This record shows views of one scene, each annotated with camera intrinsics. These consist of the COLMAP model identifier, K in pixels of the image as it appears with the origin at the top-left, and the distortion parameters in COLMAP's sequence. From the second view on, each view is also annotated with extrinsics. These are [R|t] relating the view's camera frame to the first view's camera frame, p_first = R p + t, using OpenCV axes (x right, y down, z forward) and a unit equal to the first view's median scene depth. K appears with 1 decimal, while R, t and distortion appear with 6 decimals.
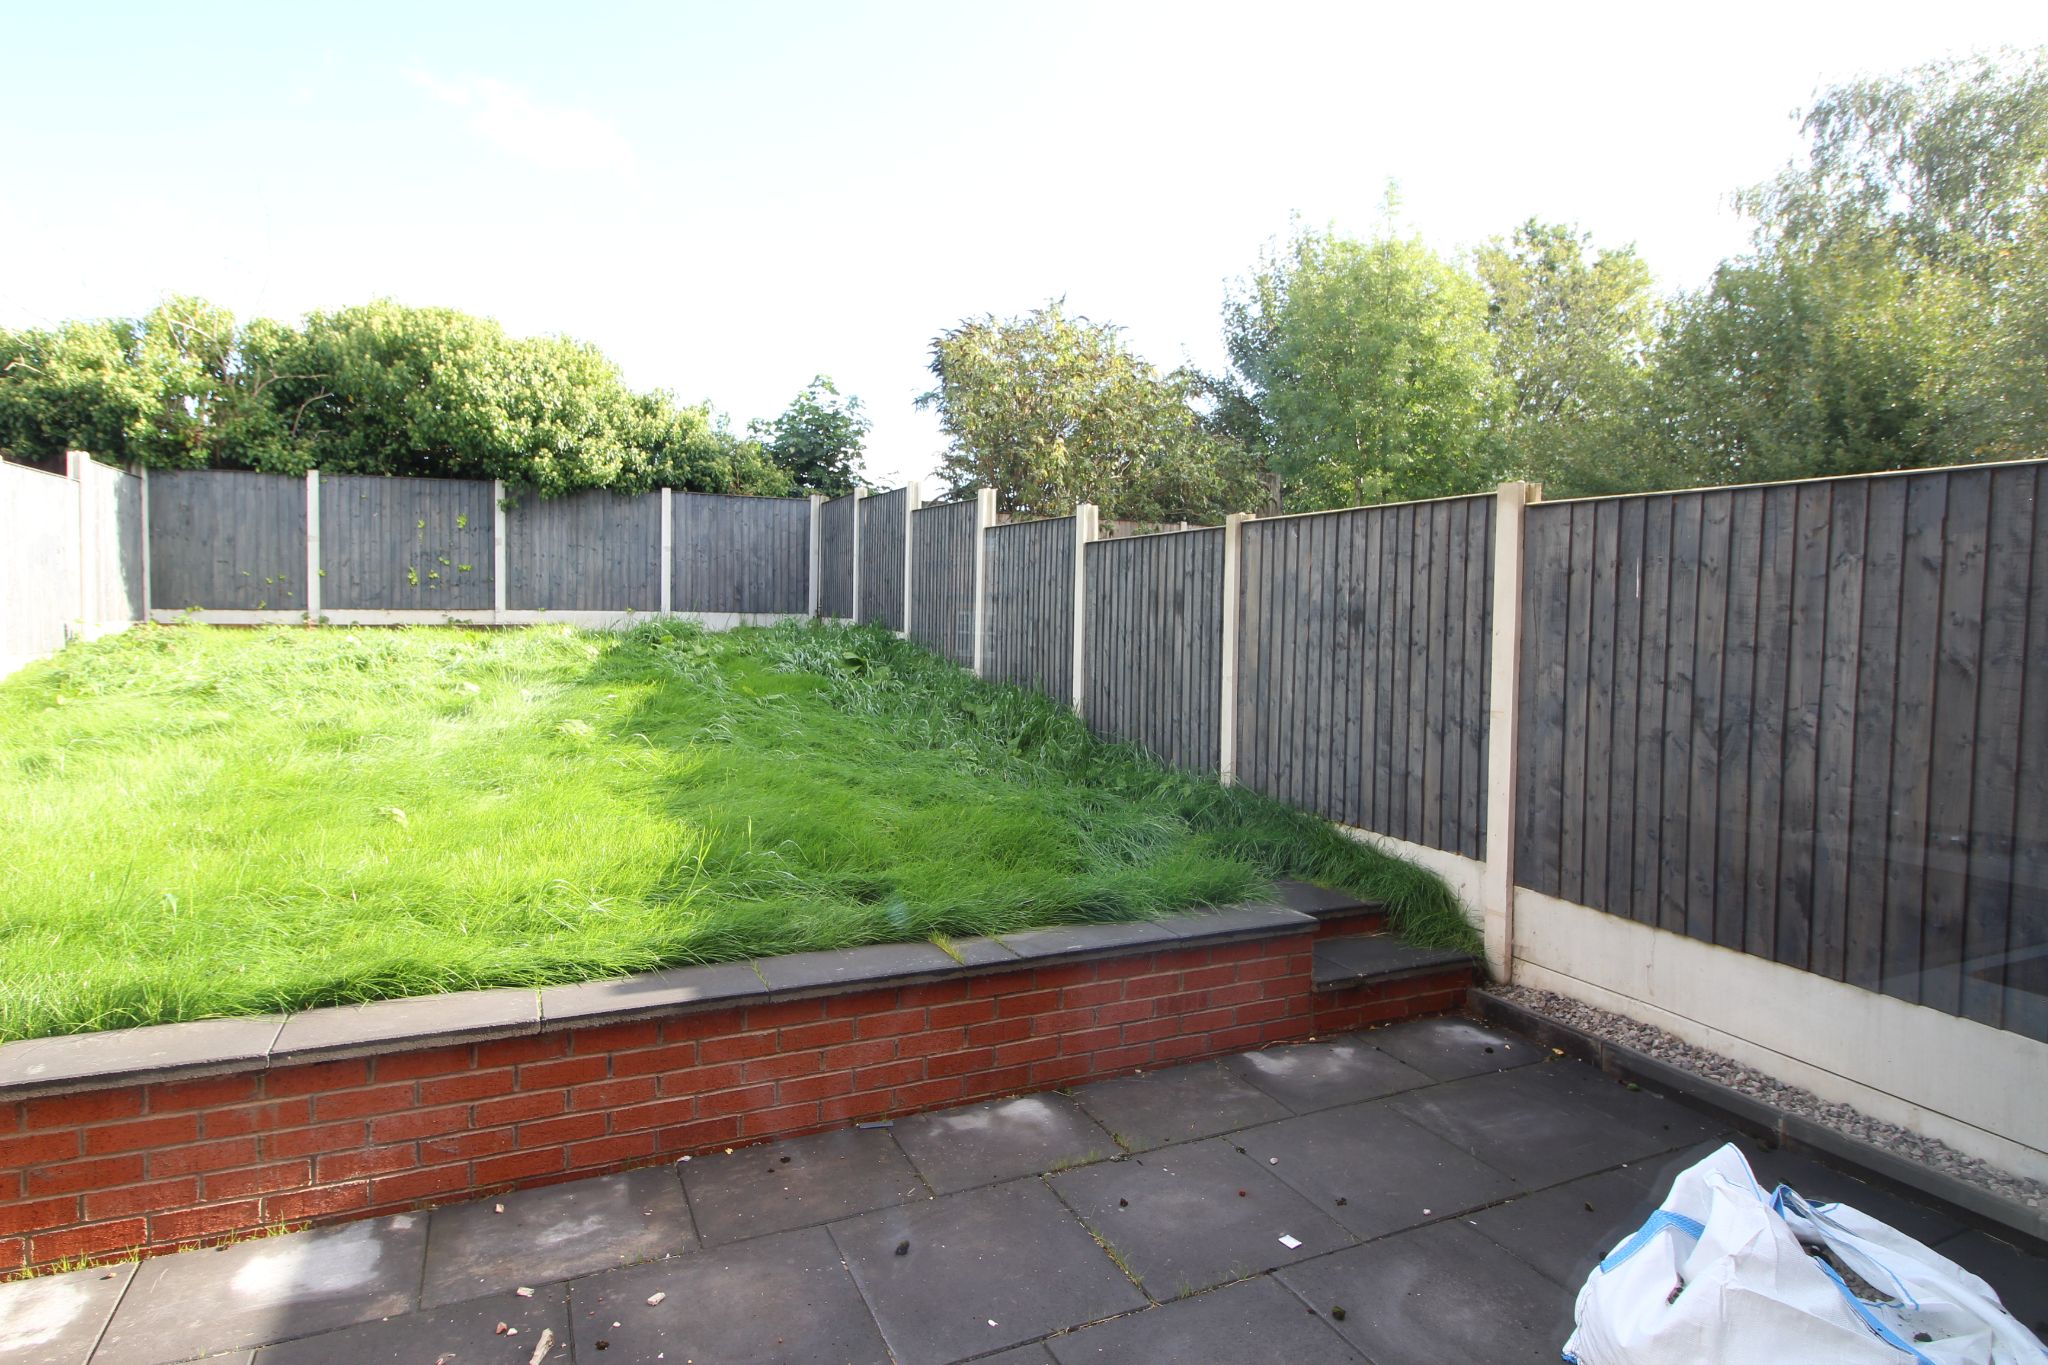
lens RADIAL K [[1095.3, 0, 1014.1], [0, 1095.3, 658.5], [0, 0, 1]] dist [0.001322, -0.010412]
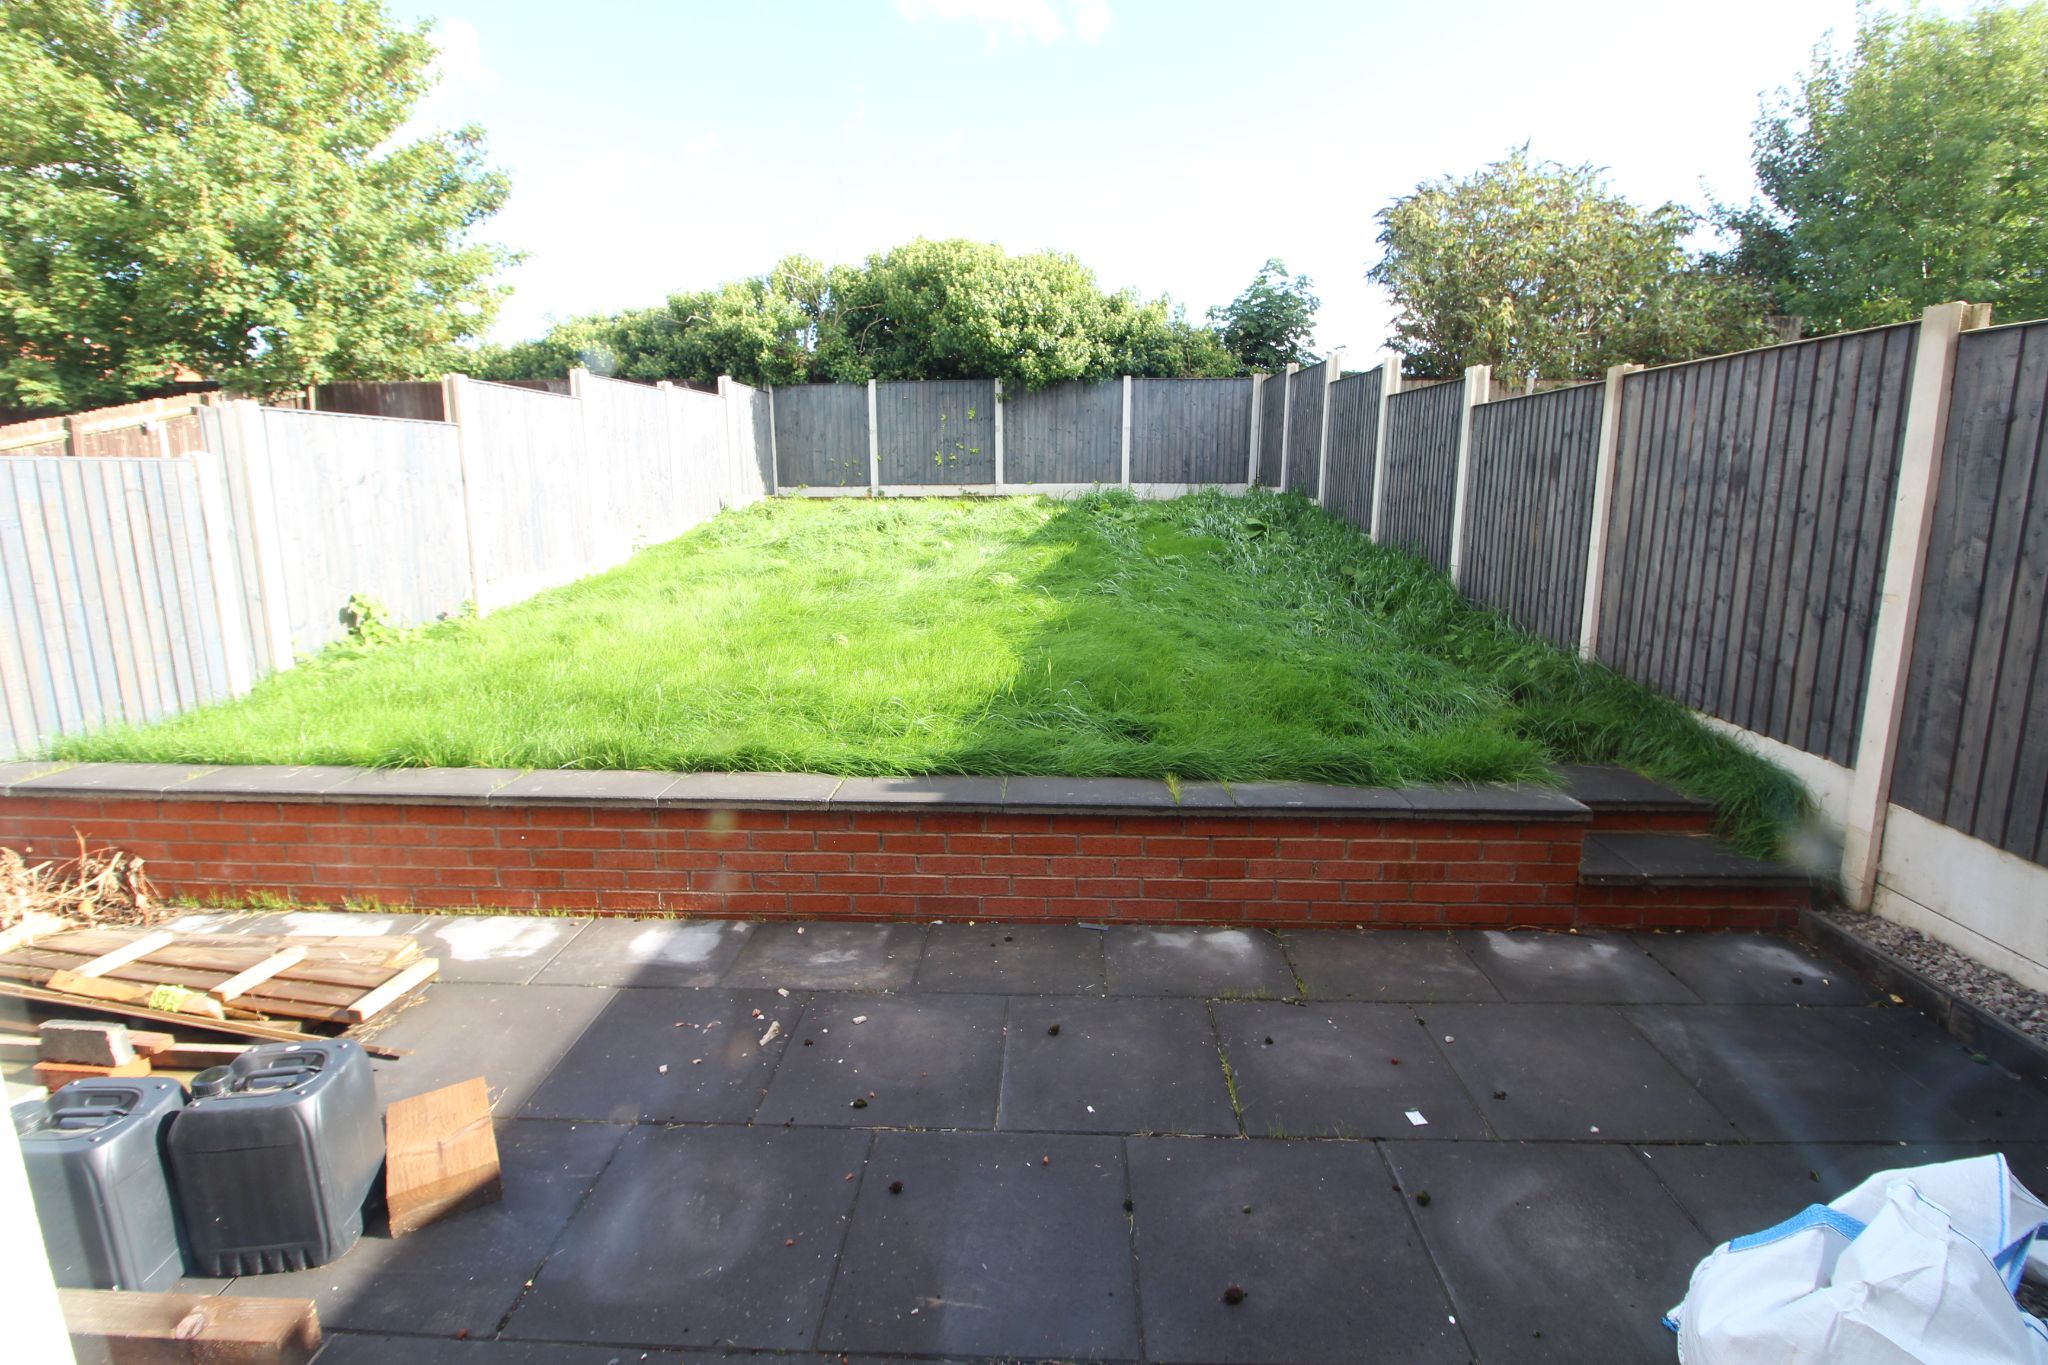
lens RADIAL K [[944.6, 0, 1027.1], [0, 944.6, 652.7], [0, 0, 1]] dist [-0.004917, -0.009804]
pose [[0.891471, 0.065447, -0.448326, 0.139156], [-0.003861, 0.990573, 0.136928, -0.001292], [0.453061, -0.120337, 0.883320, 0.063681]]
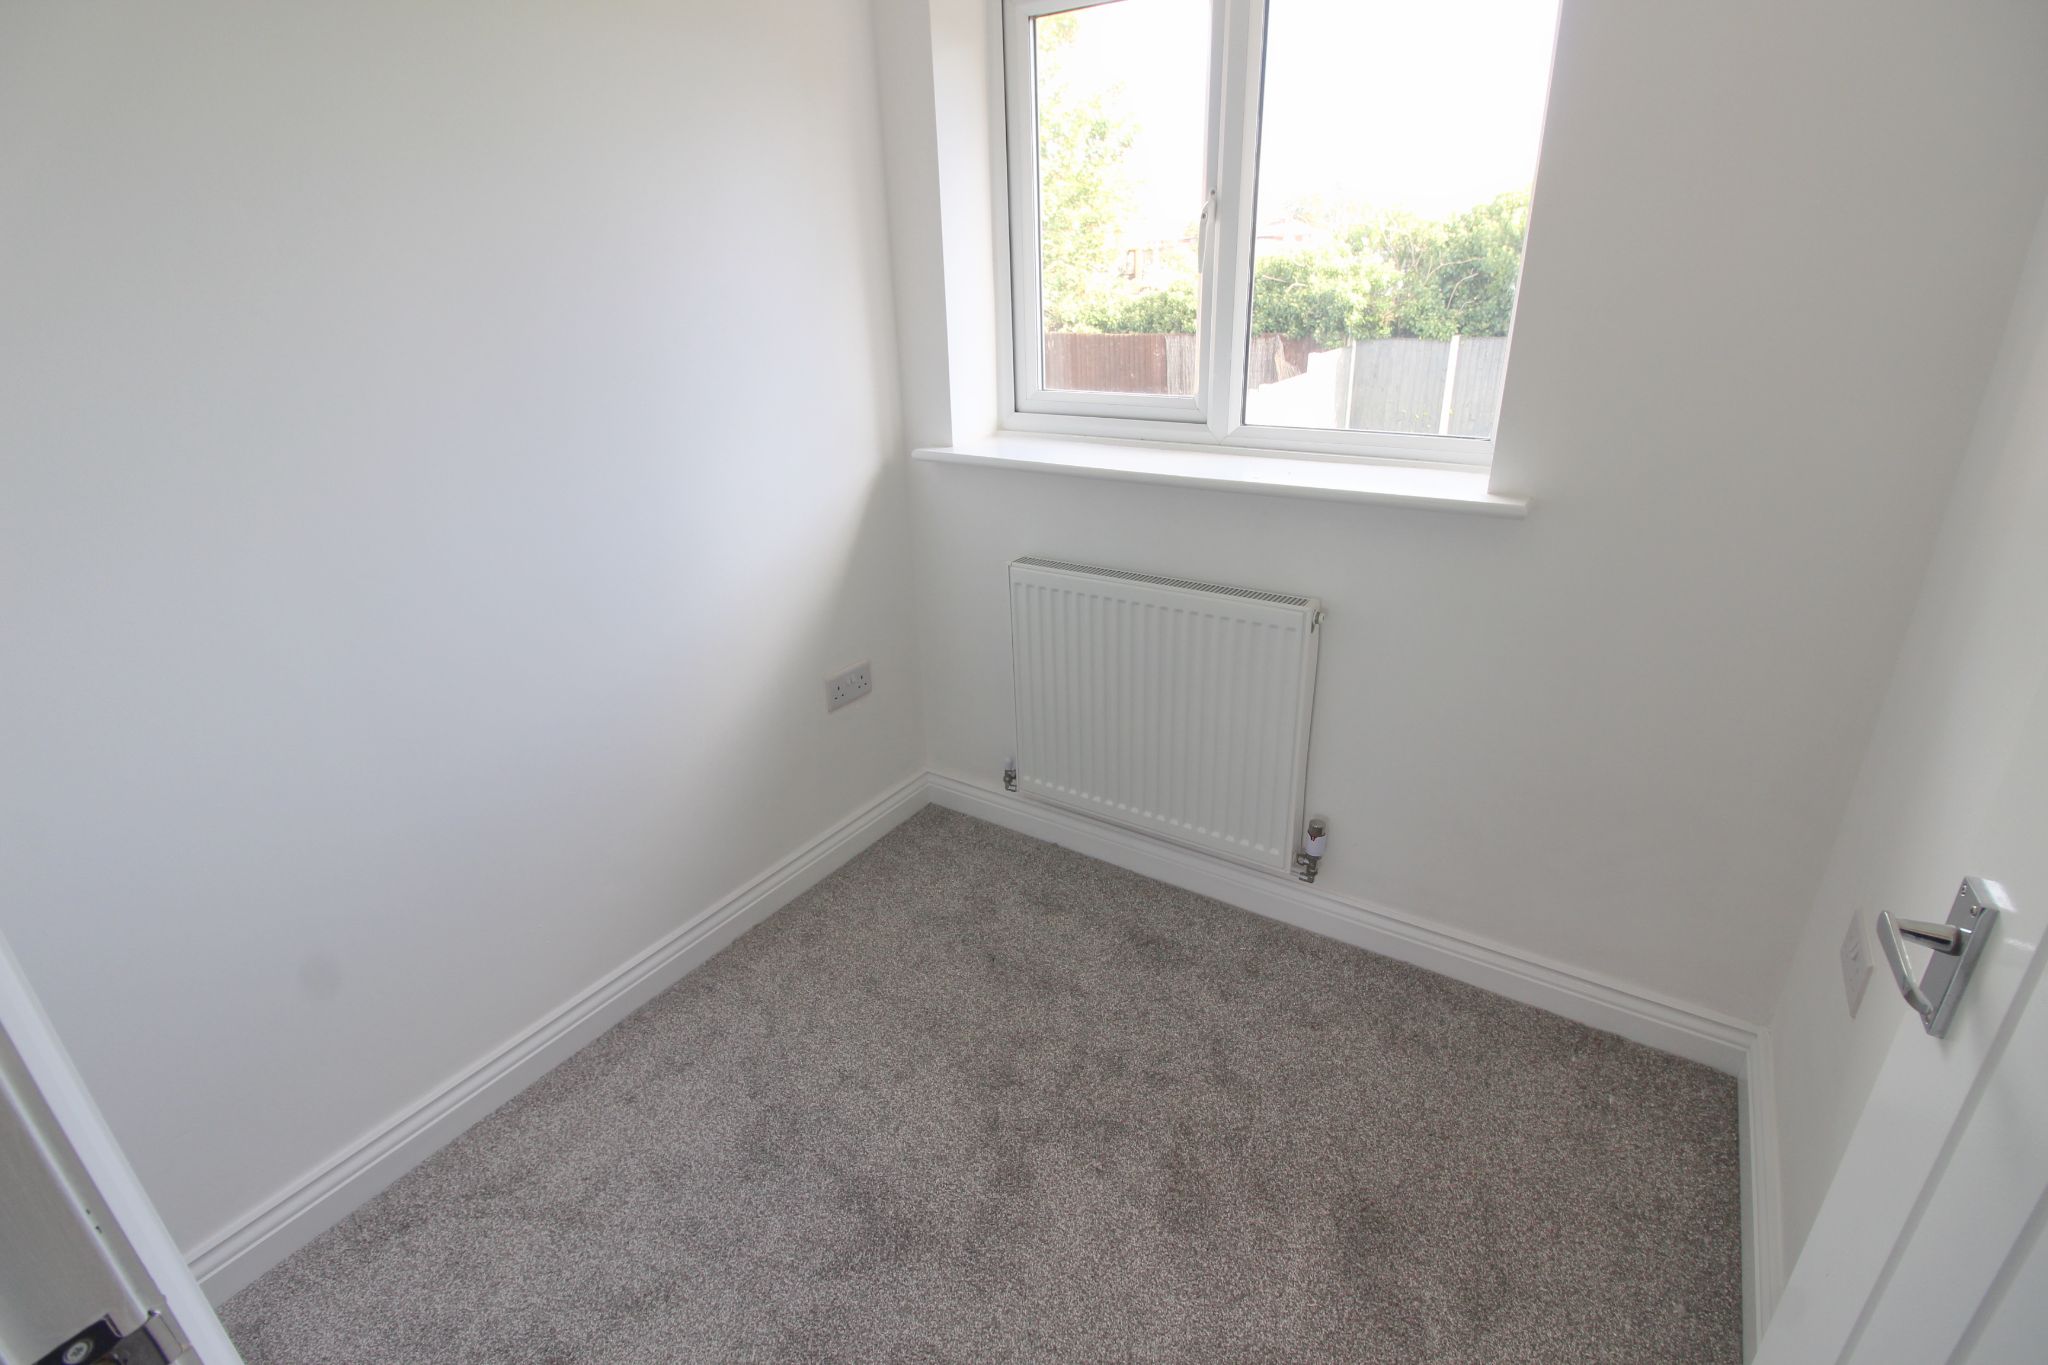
lens RADIAL K [[944.6, 0, 1023.3], [0, 944.6, 666.5], [0, 0, 1]] dist [-0.004917, -0.009804]
pose [[0.511218, 0.296258, -0.806776, 0.345022], [0.002794, 0.938133, 0.346264, -0.413758], [0.859447, -0.179270, 0.478763, -0.237617]]
